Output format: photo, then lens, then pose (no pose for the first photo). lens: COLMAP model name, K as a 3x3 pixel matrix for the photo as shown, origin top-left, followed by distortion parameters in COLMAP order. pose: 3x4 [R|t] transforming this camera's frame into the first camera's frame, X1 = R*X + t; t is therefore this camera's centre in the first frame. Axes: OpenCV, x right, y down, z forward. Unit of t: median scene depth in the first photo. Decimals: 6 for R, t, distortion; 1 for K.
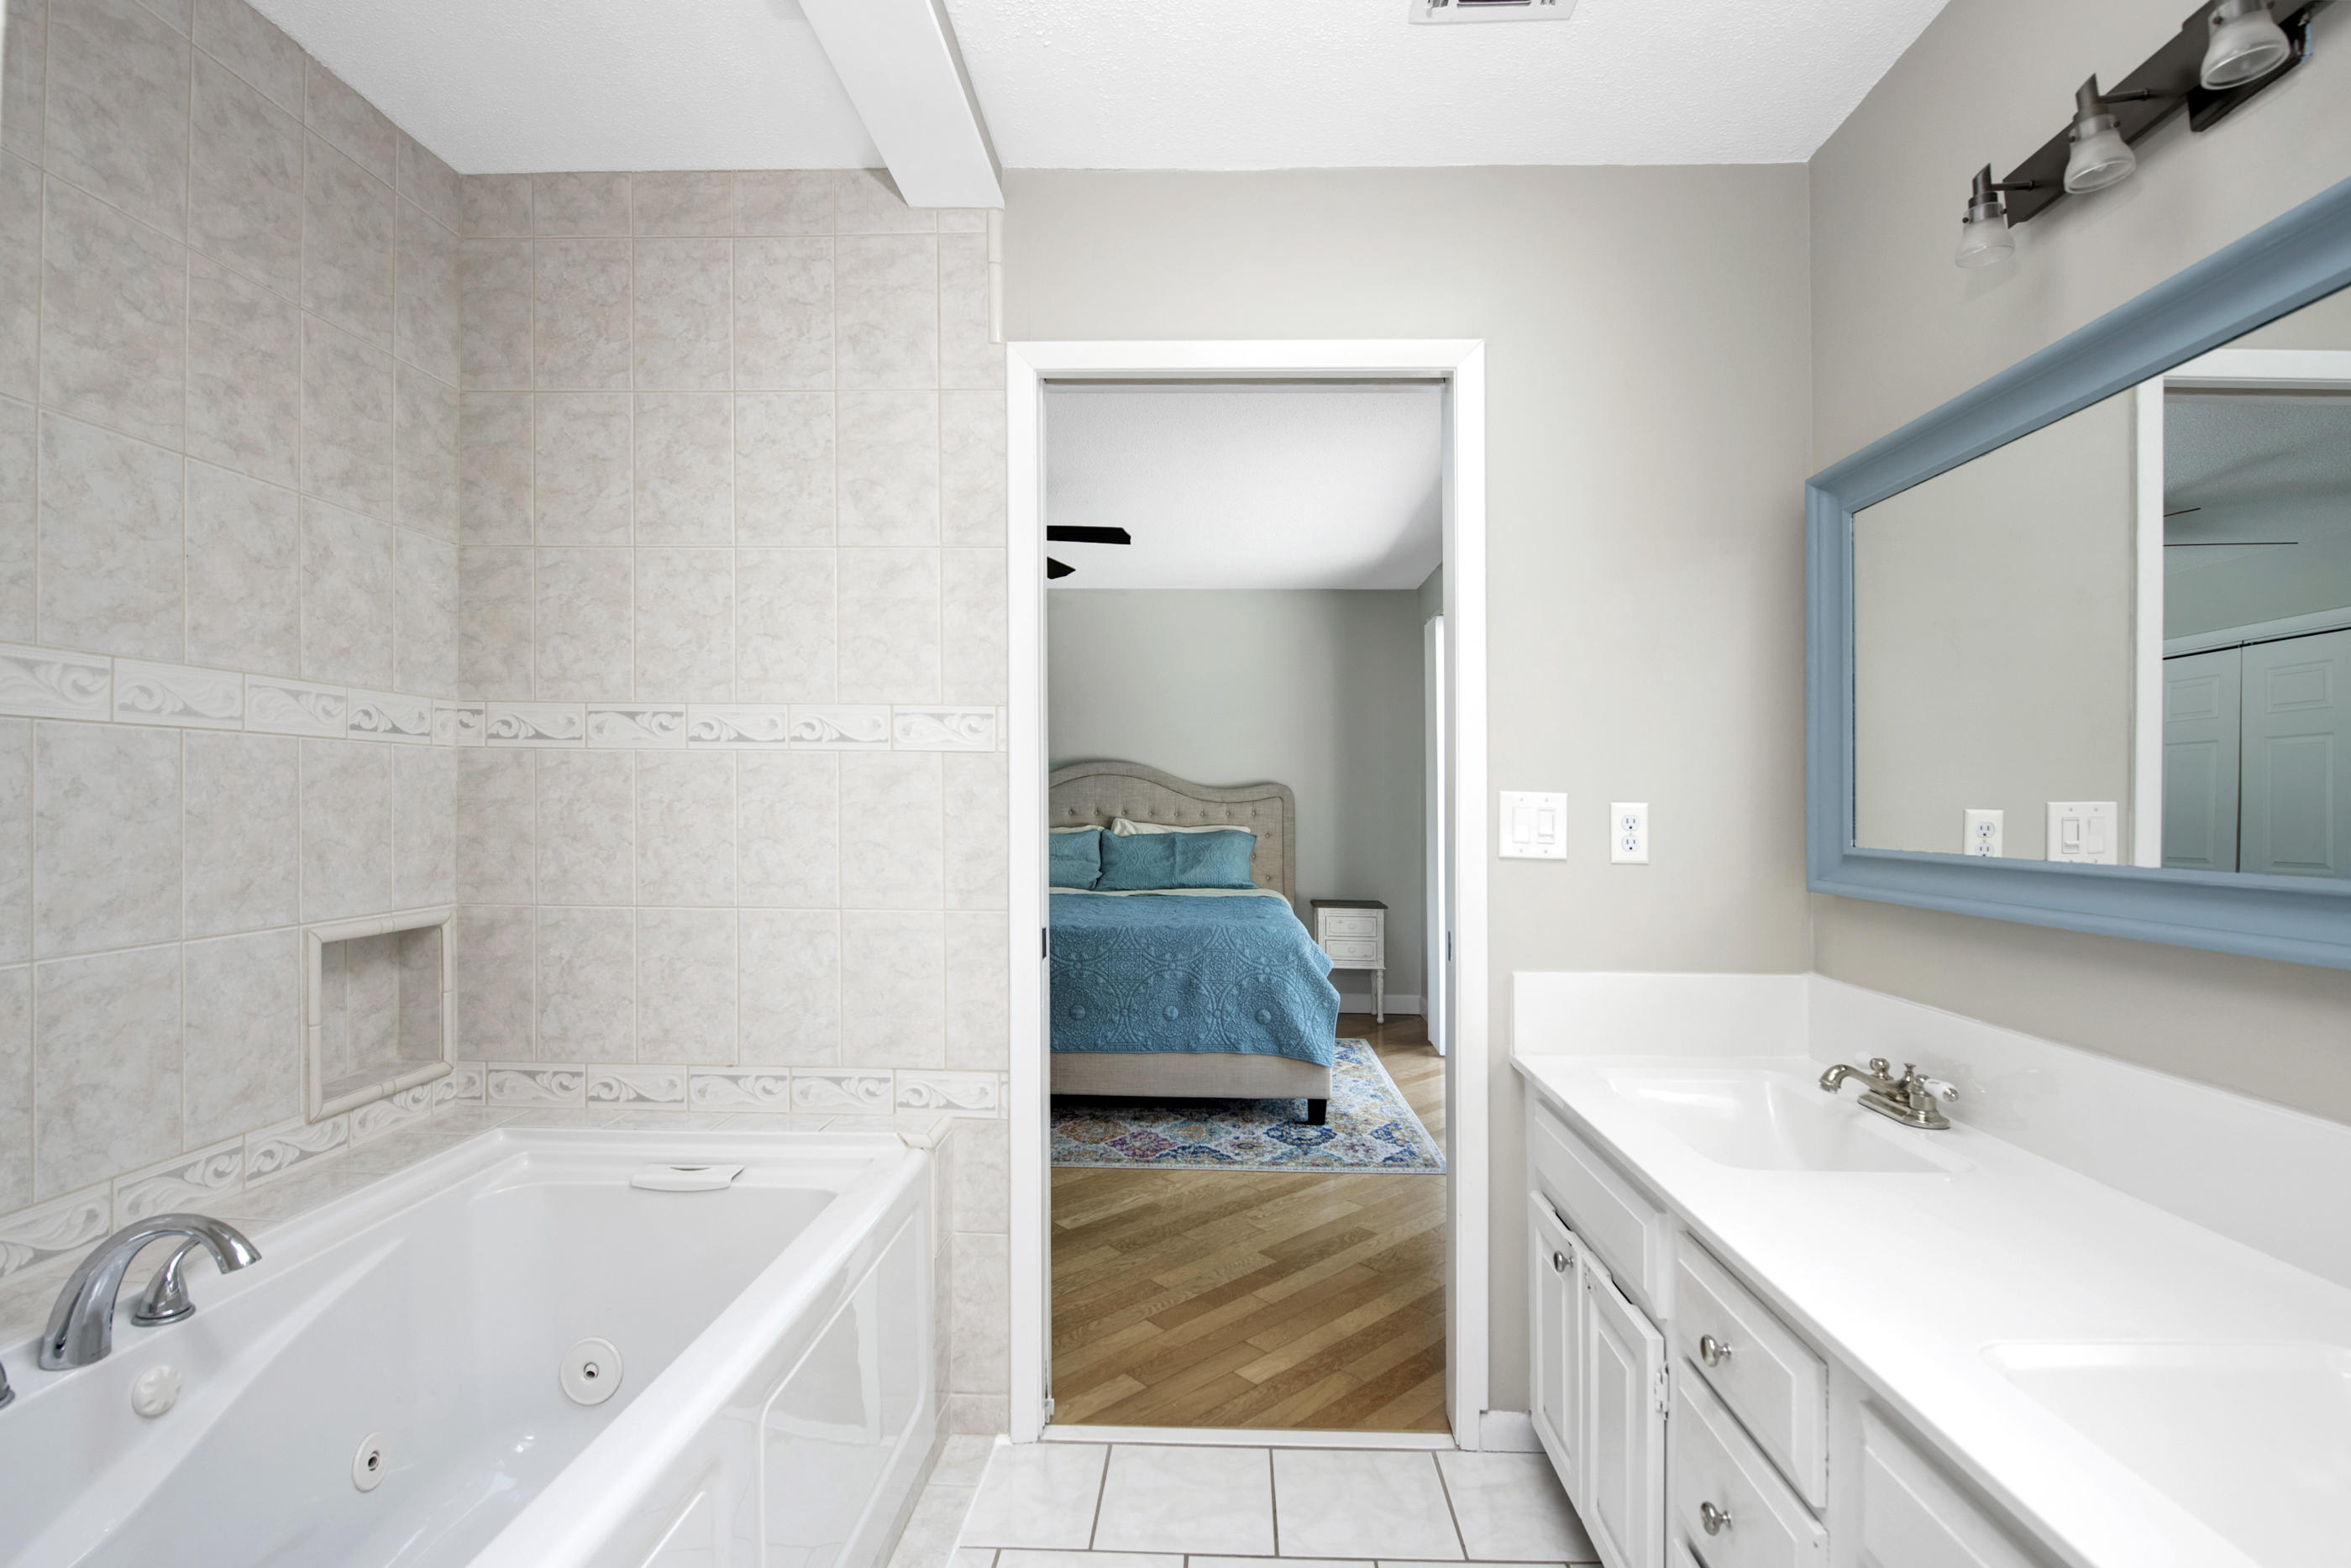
lens RADIAL K [[1096.2, 0, 1181.9], [0, 1096.2, 787.1], [0, 0, 1]] dist [-0.007625, 0.000011]
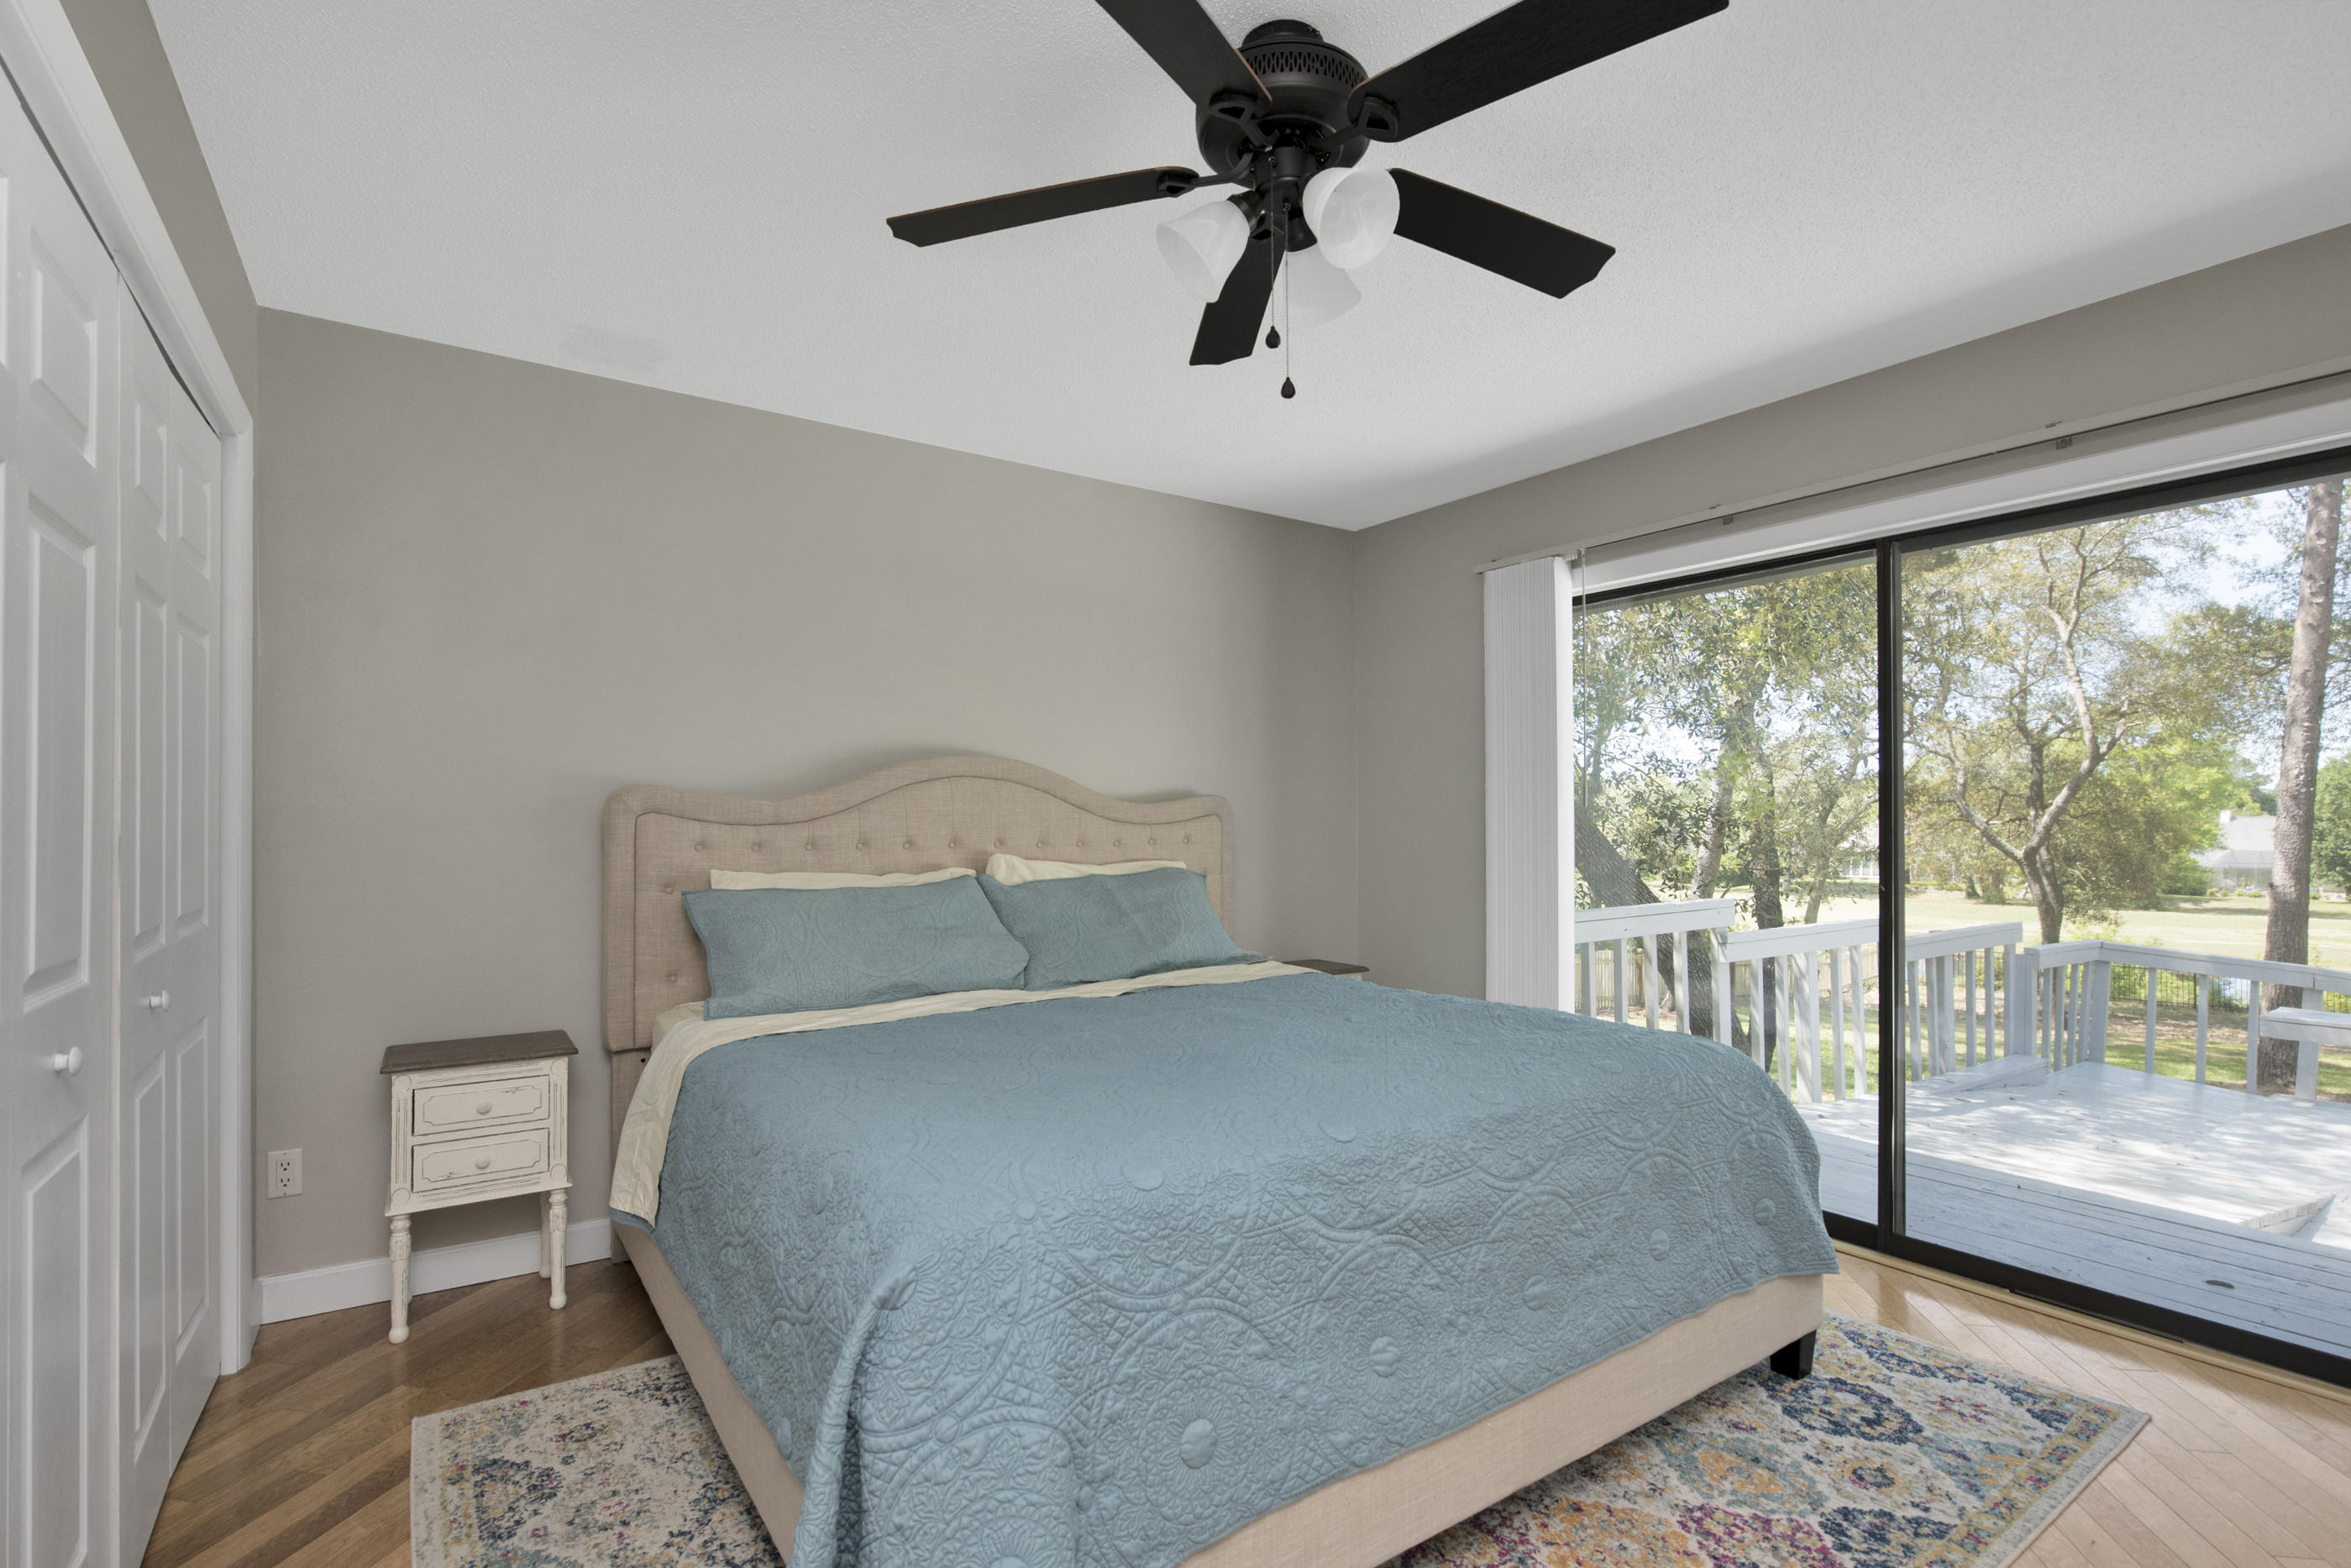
lens RADIAL K [[1096.2, 0, 1180.5], [0, 1096.2, 790.7], [0, 0, 1]] dist [-0.007625, 0.000011]
pose [[0.787131, 0.005482, 0.616762, -0.261975], [-0.002406, 0.999980, -0.005818, -0.000723], [-0.616782, 0.003095, 0.787128, 0.387330]]
